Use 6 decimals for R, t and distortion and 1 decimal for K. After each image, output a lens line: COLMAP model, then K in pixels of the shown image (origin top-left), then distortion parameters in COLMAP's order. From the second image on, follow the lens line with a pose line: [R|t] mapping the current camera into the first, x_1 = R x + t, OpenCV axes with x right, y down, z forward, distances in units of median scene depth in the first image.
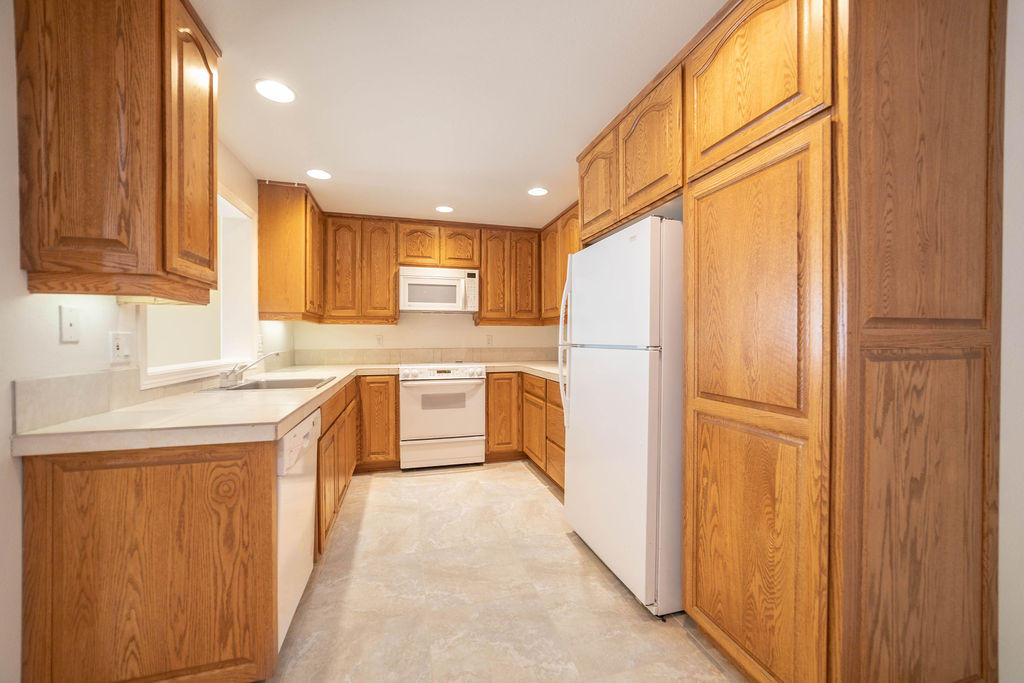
lens RADIAL K [[395.1, 0, 501.9], [0, 395.1, 342.1], [0, 0, 1]] dist [-0.012728, 0.005218]
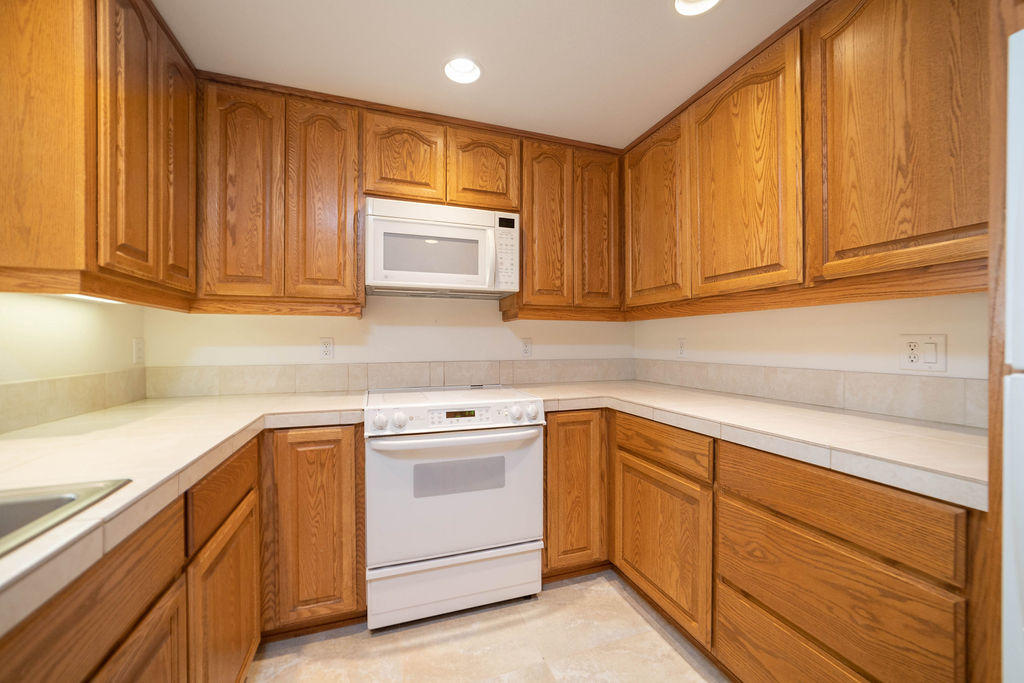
lens RADIAL K [[395.1, 0, 505.3], [0, 395.1, 344.1], [0, 0, 1]] dist [-0.012728, 0.005218]
pose [[0.996994, -0.000129, 0.077478, -0.124977], [0.000339, 0.999996, -0.002696, -0.007093], [-0.077477, 0.002714, 0.996990, 0.500271]]
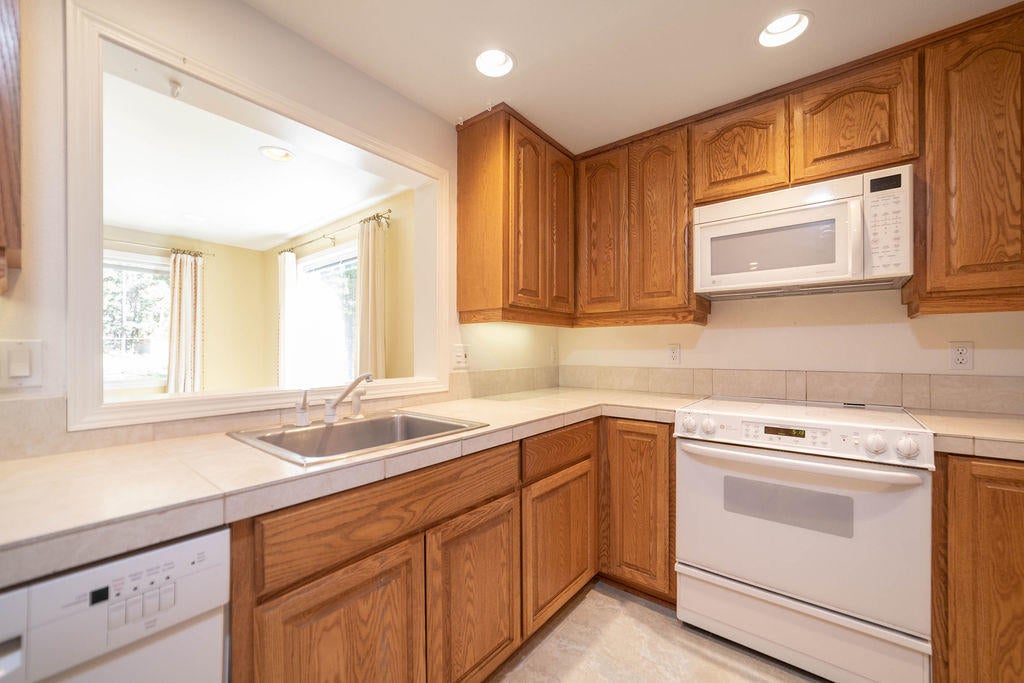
lens RADIAL K [[394.9, 0, 517.2], [0, 394.9, 349.4], [0, 0, 1]] dist [-0.016528, 0.005384]
pose [[0.612665, -0.000048, -0.790343, 0.002740], [-0.004390, 0.999984, -0.003464, -0.006465], [0.790331, 0.005592, 0.612655, 0.513024]]
